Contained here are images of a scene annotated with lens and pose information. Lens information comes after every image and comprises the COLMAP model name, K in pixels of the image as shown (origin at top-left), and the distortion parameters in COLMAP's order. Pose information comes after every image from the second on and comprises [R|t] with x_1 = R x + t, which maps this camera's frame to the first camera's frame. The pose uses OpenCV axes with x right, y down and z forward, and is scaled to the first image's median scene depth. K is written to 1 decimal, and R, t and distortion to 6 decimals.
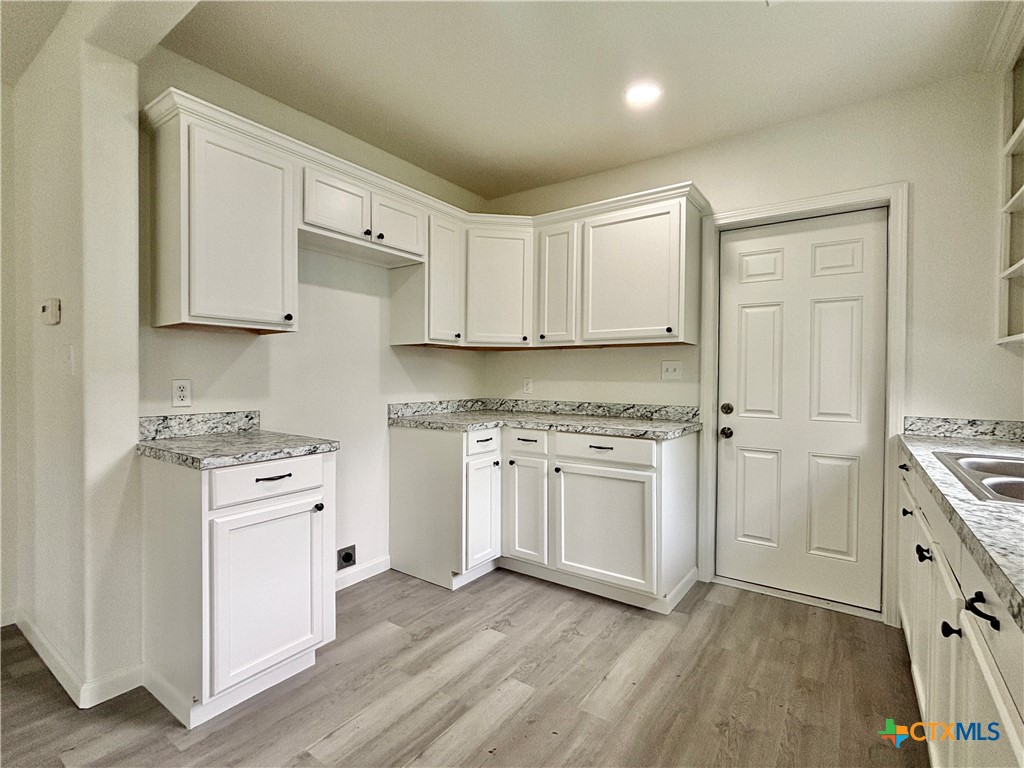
lens RADIAL K [[483.1, 0, 513.3], [0, 483.1, 383.6], [0, 0, 1]] dist [-0.000207, 0.000016]
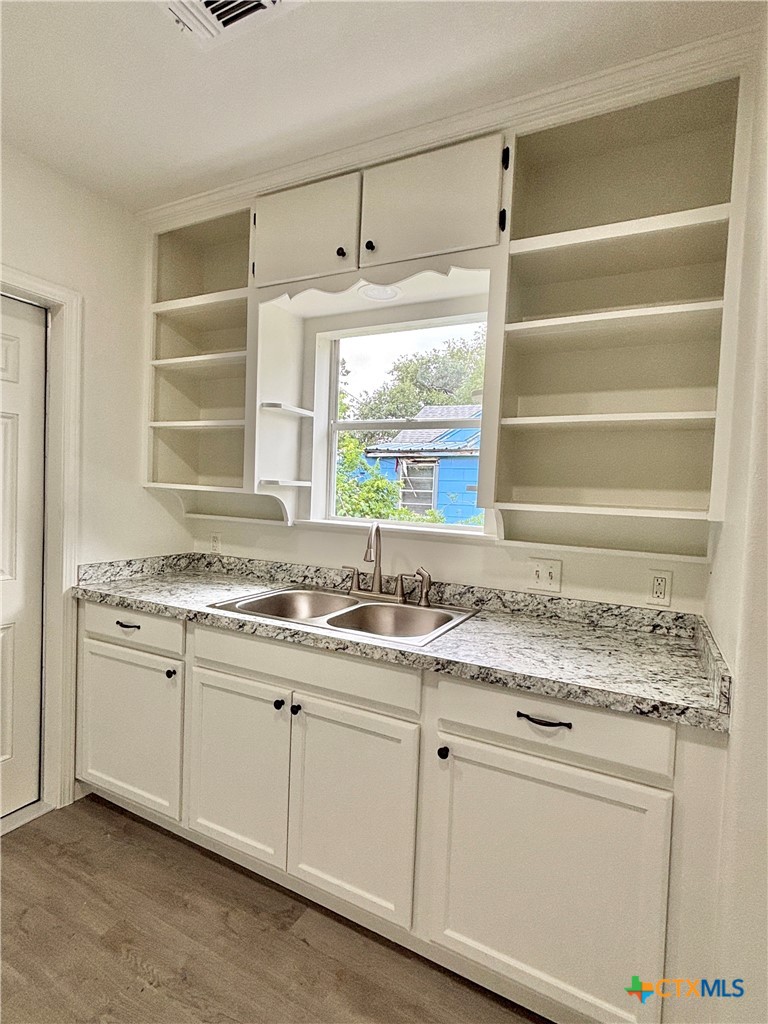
lens RADIAL K [[512.1, 0, 385.5], [0, 512.1, 512.5], [0, 0, 1]] dist [0.002745, -0.000131]
pose [[-0.148031, -0.054540, 0.987478, -0.197145], [-0.033194, 0.998190, 0.050155, -0.097683], [-0.988425, -0.025354, -0.149574, 0.614458]]
